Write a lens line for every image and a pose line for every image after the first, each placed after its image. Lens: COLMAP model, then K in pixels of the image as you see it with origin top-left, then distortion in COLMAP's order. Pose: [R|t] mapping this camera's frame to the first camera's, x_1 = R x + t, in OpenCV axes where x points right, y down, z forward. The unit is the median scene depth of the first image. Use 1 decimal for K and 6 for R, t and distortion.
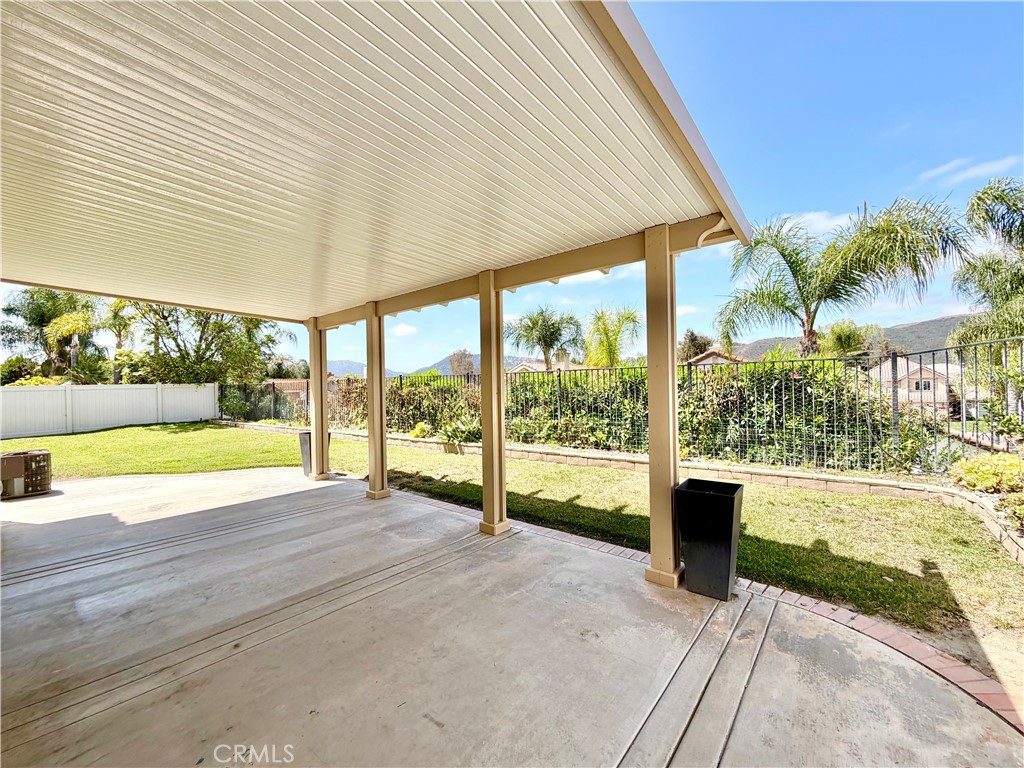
lens RADIAL K [[410.1, 0, 506.0], [0, 410.1, 388.2], [0, 0, 1]] dist [-0.000449, 0.000697]
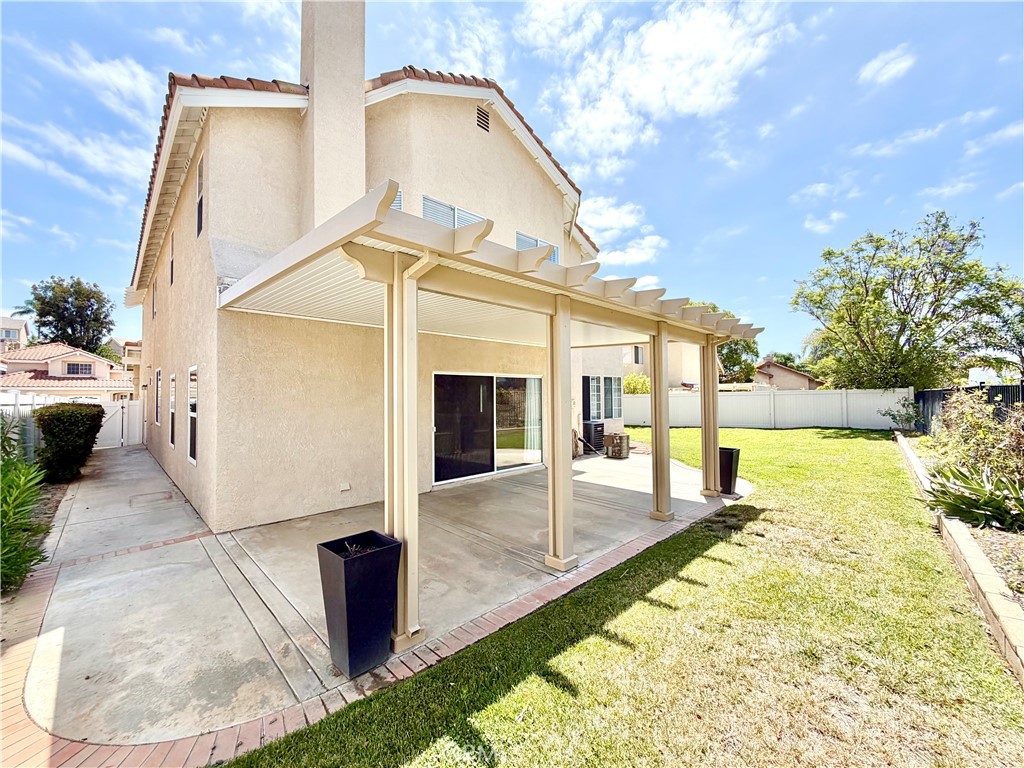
lens RADIAL K [[410.1, 0, 506.0], [0, 410.1, 382.8], [0, 0, 1]] dist [-0.000449, 0.000697]
pose [[-0.099964, -0.013546, -0.994899, 0.996708], [0.006367, 0.999878, -0.014253, -0.065567], [0.994971, -0.007760, -0.099866, 1.036841]]
